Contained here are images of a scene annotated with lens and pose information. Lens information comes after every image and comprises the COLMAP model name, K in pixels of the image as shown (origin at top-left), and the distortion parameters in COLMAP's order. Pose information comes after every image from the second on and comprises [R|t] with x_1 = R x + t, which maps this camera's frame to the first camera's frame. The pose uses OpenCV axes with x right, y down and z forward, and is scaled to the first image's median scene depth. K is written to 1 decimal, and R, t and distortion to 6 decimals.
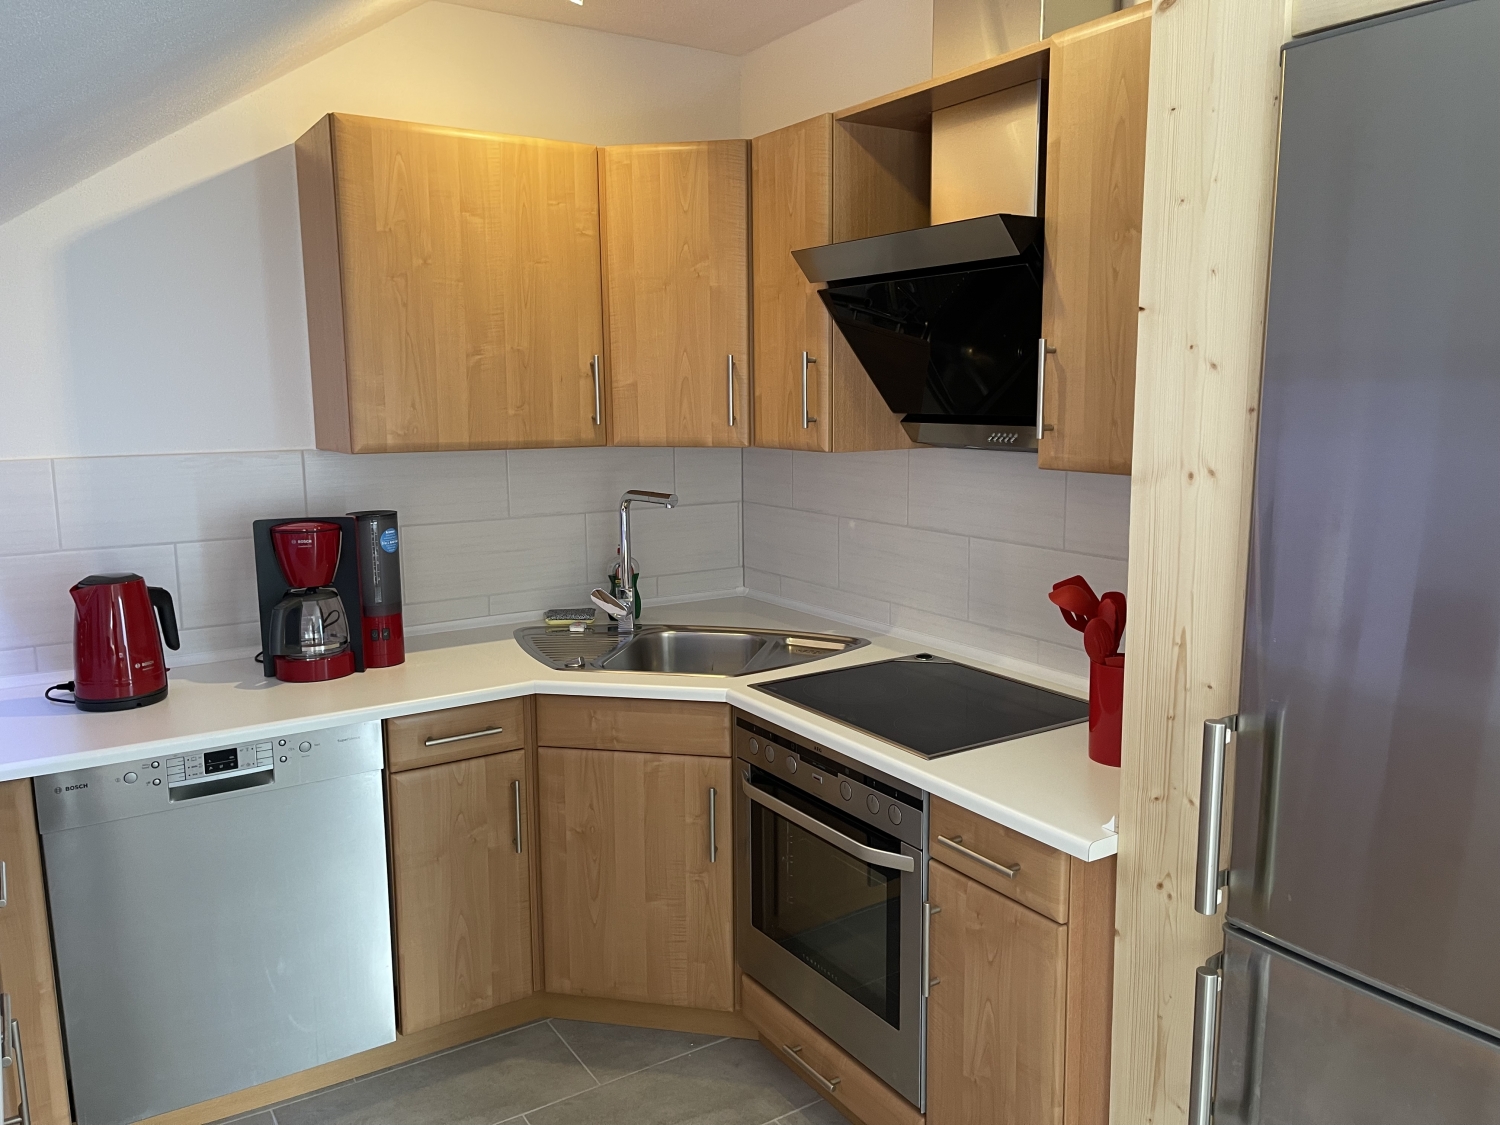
lens RADIAL K [[1130.9, 0, 749.2], [0, 1130.9, 533.2], [0, 0, 1]] dist [0.040678, -0.002732]
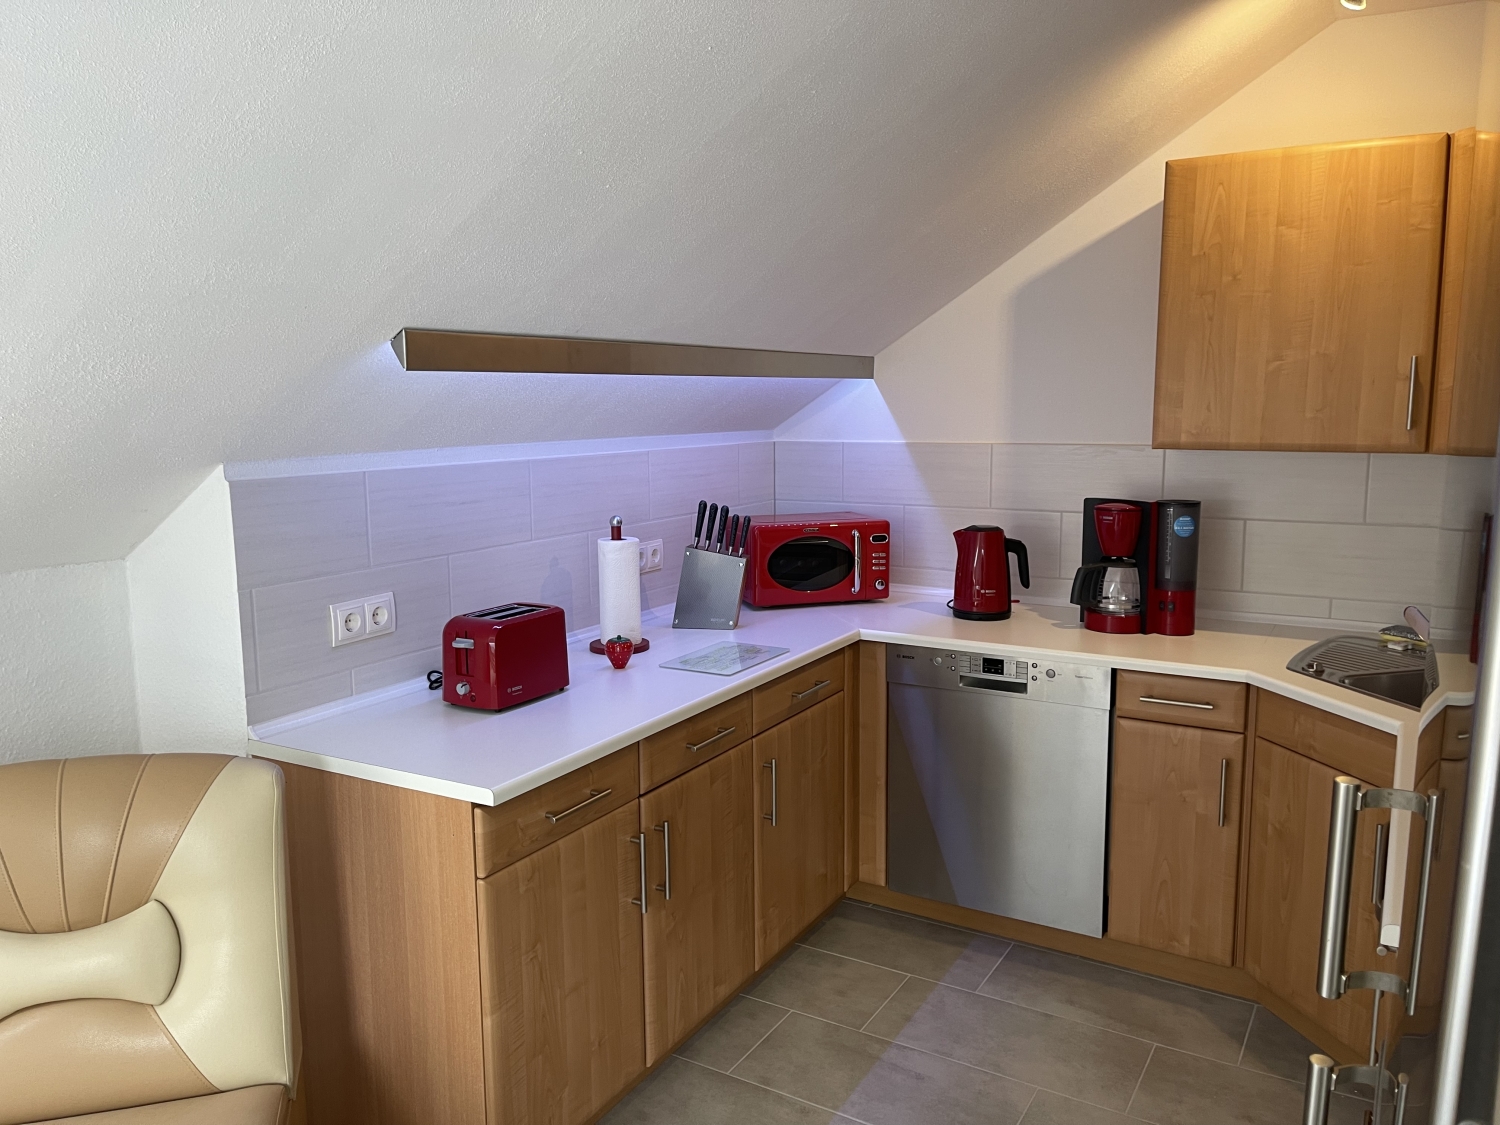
lens RADIAL K [[1130.9, 0, 749.2], [0, 1130.9, 533.2], [0, 0, 1]] dist [0.040678, -0.002732]
pose [[0.451188, 0.112187, -0.885349, 0.511484], [-0.112299, 0.991318, 0.068386, -0.016168], [0.885335, 0.068569, 0.459869, 0.091927]]
